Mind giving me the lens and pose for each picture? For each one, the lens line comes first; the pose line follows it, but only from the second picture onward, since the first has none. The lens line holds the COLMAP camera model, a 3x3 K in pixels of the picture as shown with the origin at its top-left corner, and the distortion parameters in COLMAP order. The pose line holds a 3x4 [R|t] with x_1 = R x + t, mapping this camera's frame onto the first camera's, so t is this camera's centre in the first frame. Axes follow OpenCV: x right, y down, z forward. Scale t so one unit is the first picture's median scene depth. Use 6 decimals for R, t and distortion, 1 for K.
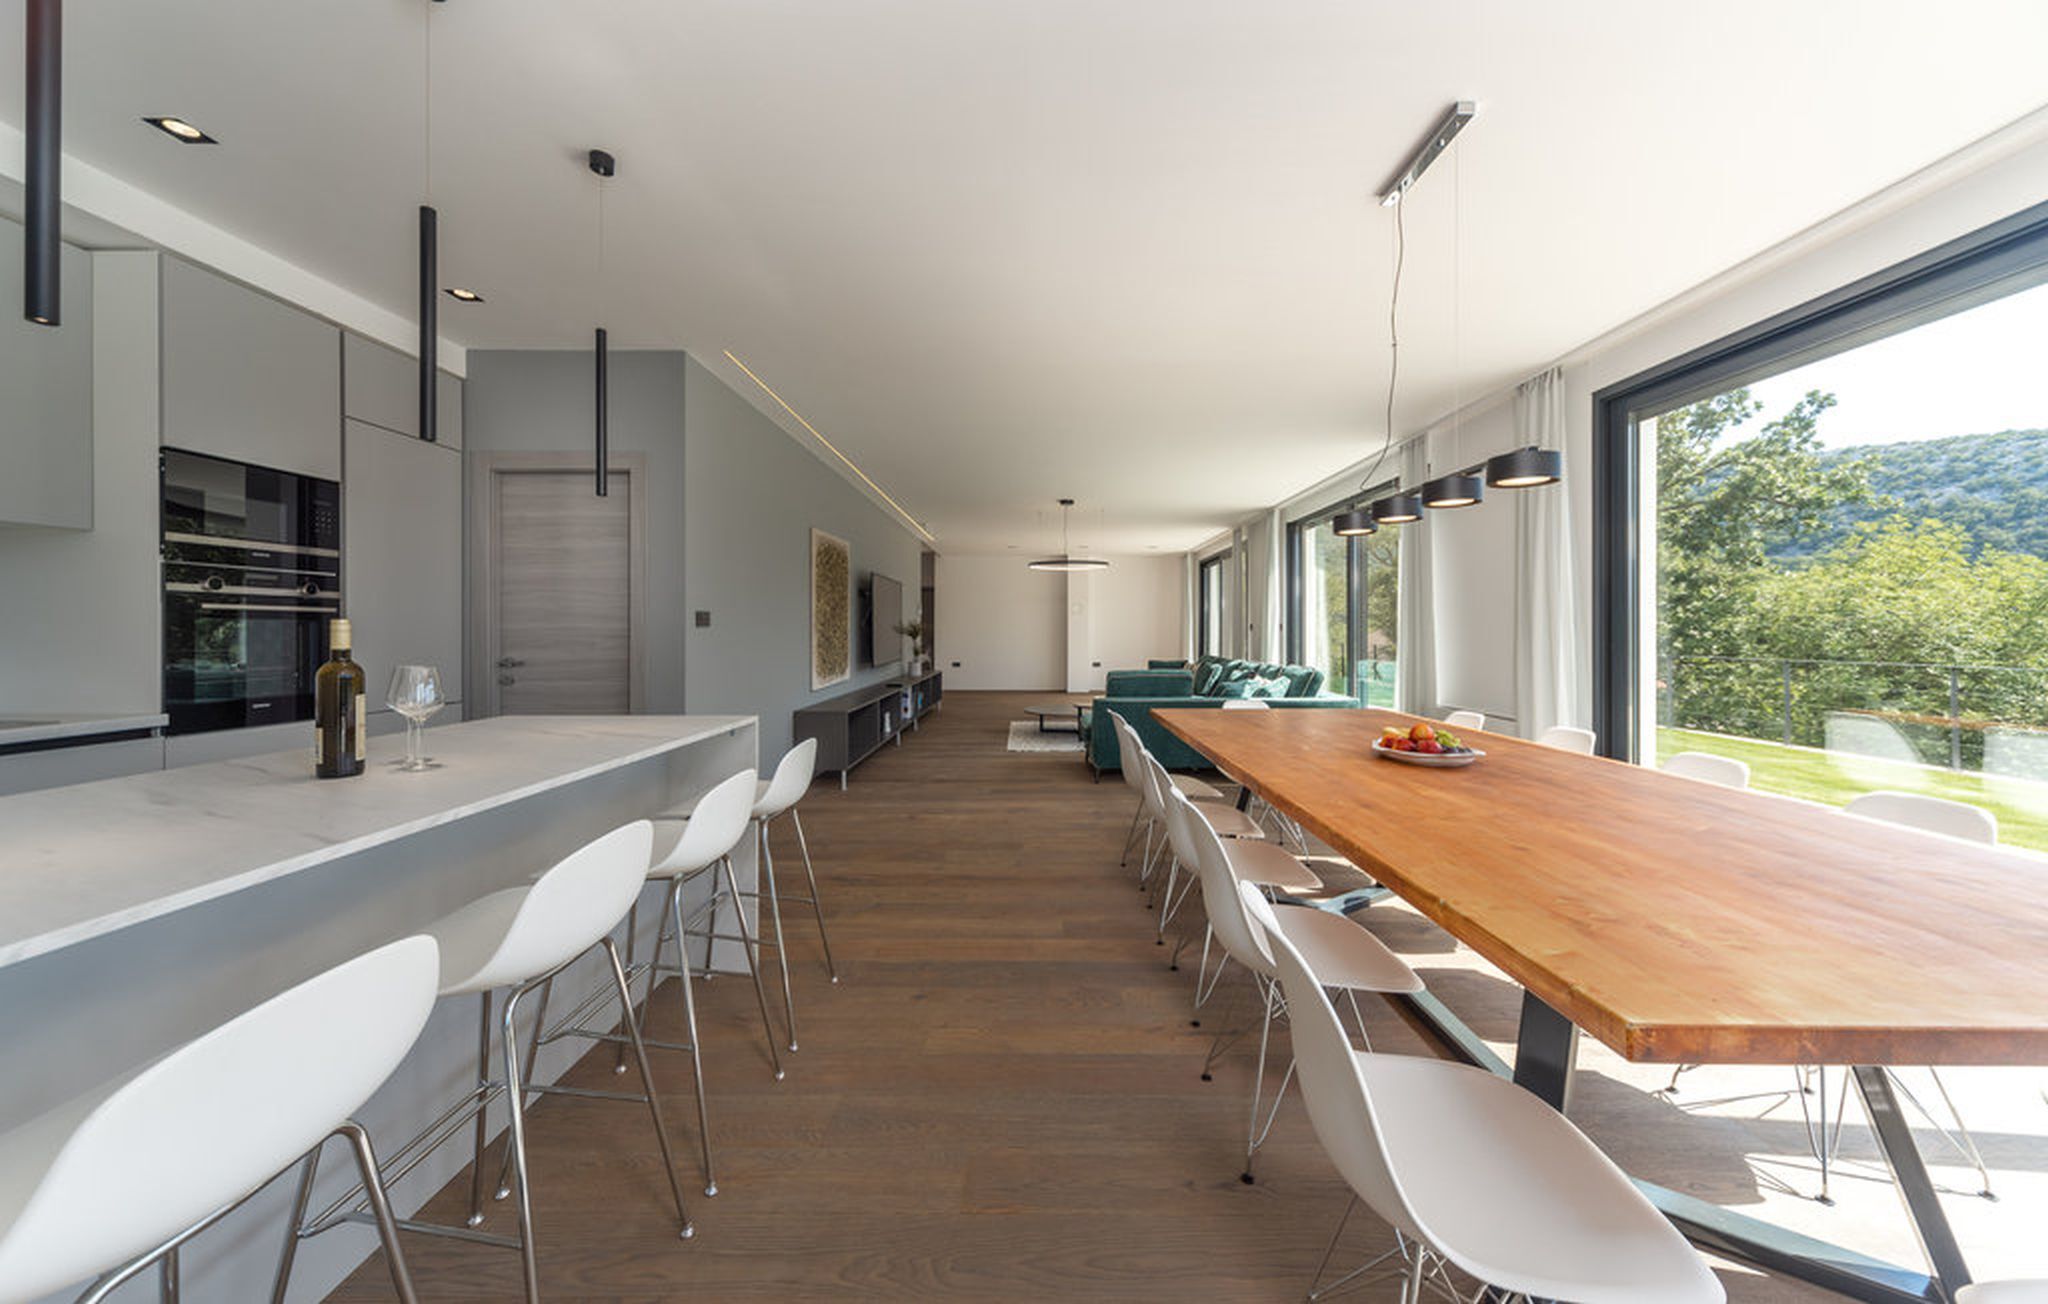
lens RADIAL K [[720.4, 0, 1007.9], [0, 720.4, 620.2], [0, 0, 1]] dist [0.025749, 0.000066]
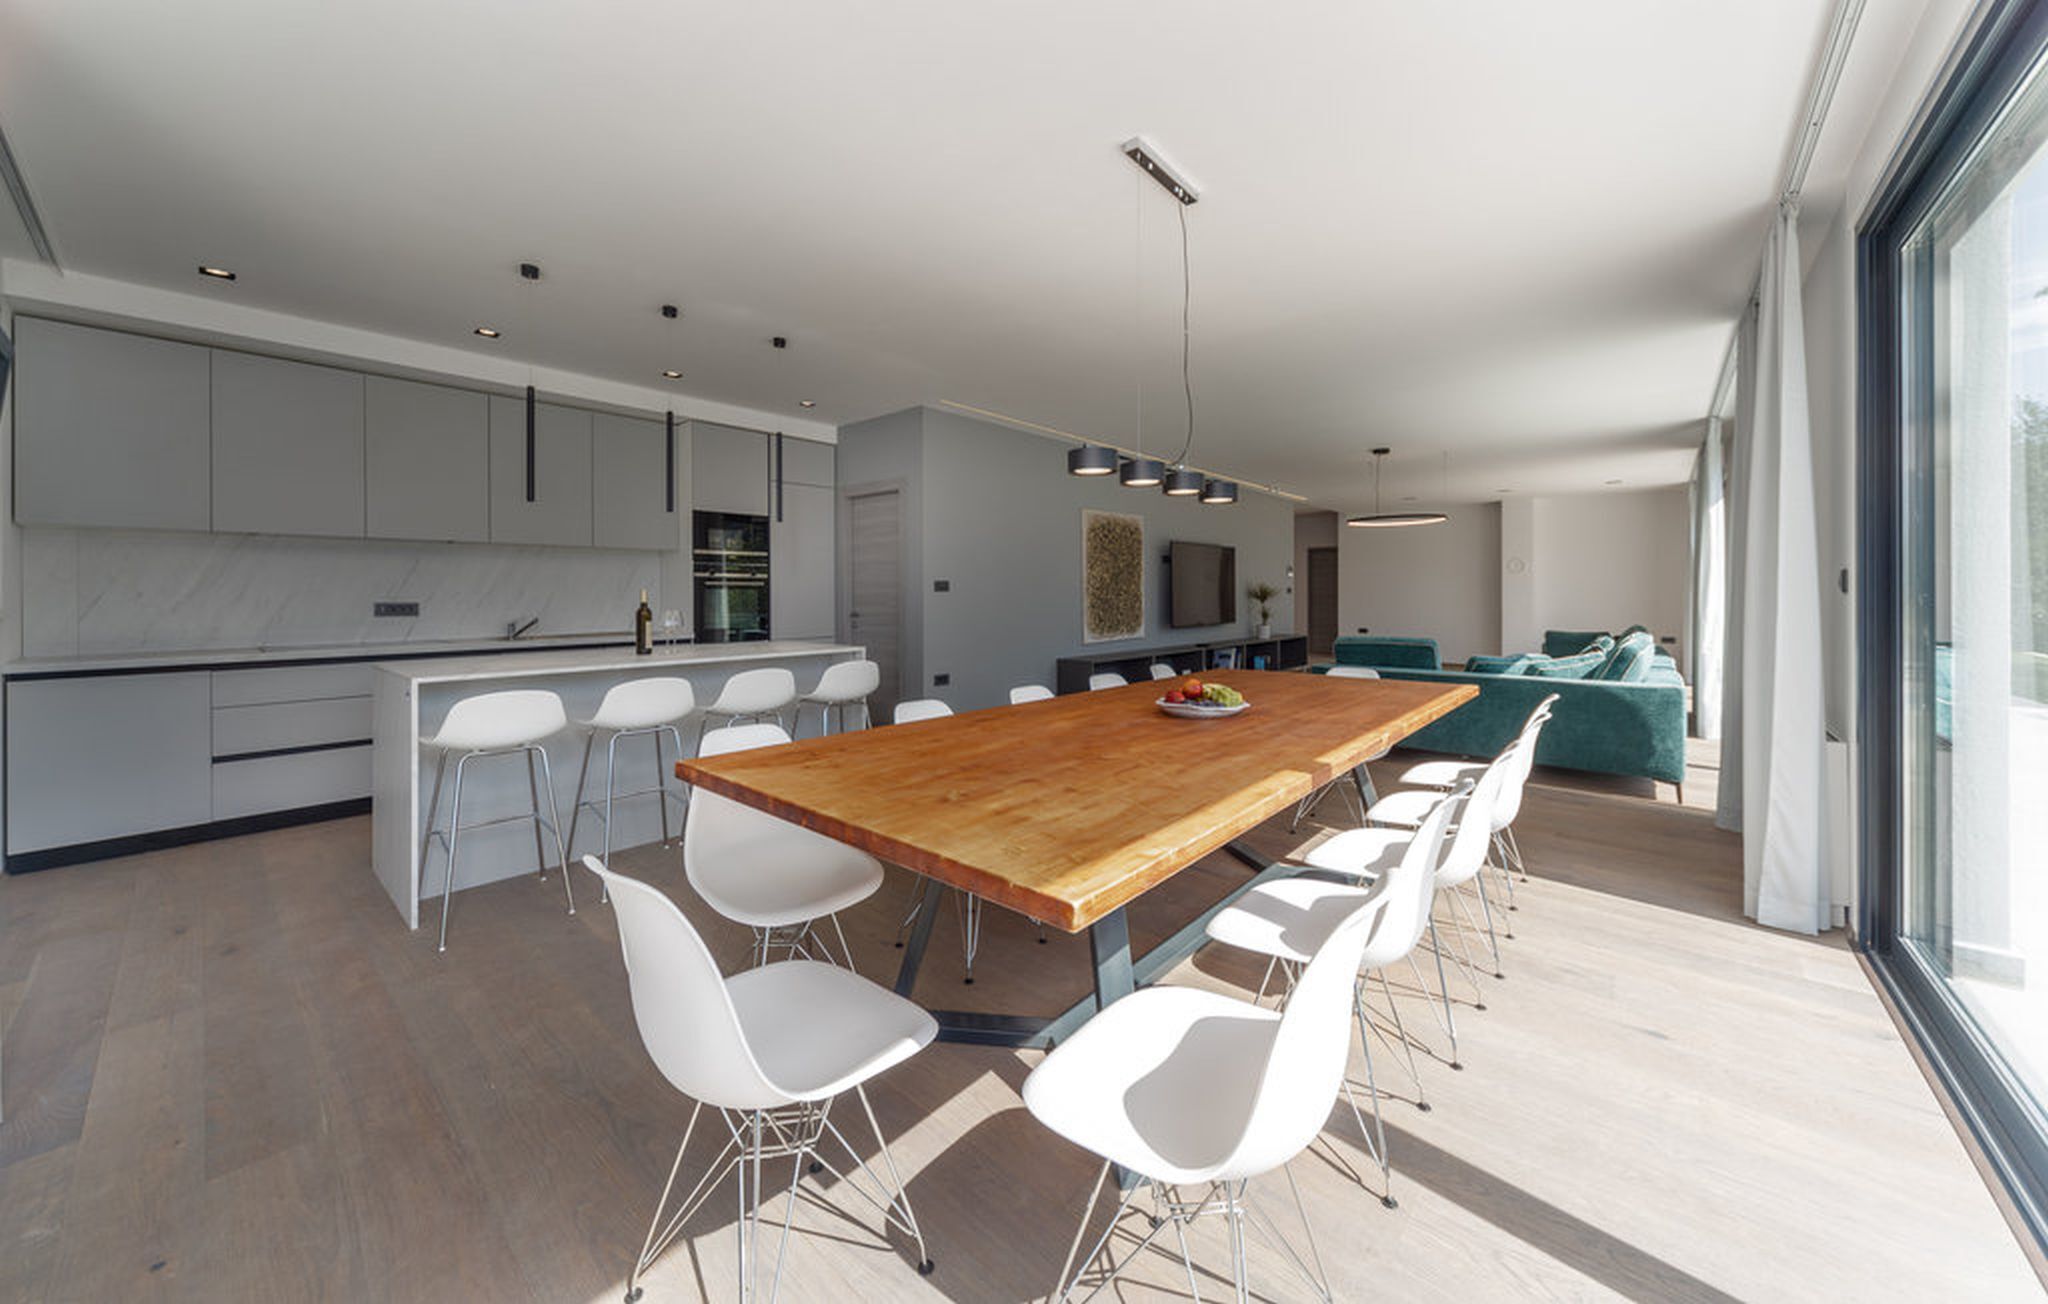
lens RADIAL K [[720.4, 0, 979.2], [0, 720.4, 589.6], [0, 0, 1]] dist [0.025749, 0.000066]
pose [[0.754652, -0.005130, -0.656106, 0.310833], [0.011040, 0.999927, 0.004879, -0.000919], [0.656033, -0.010926, 0.754653, -0.018180]]
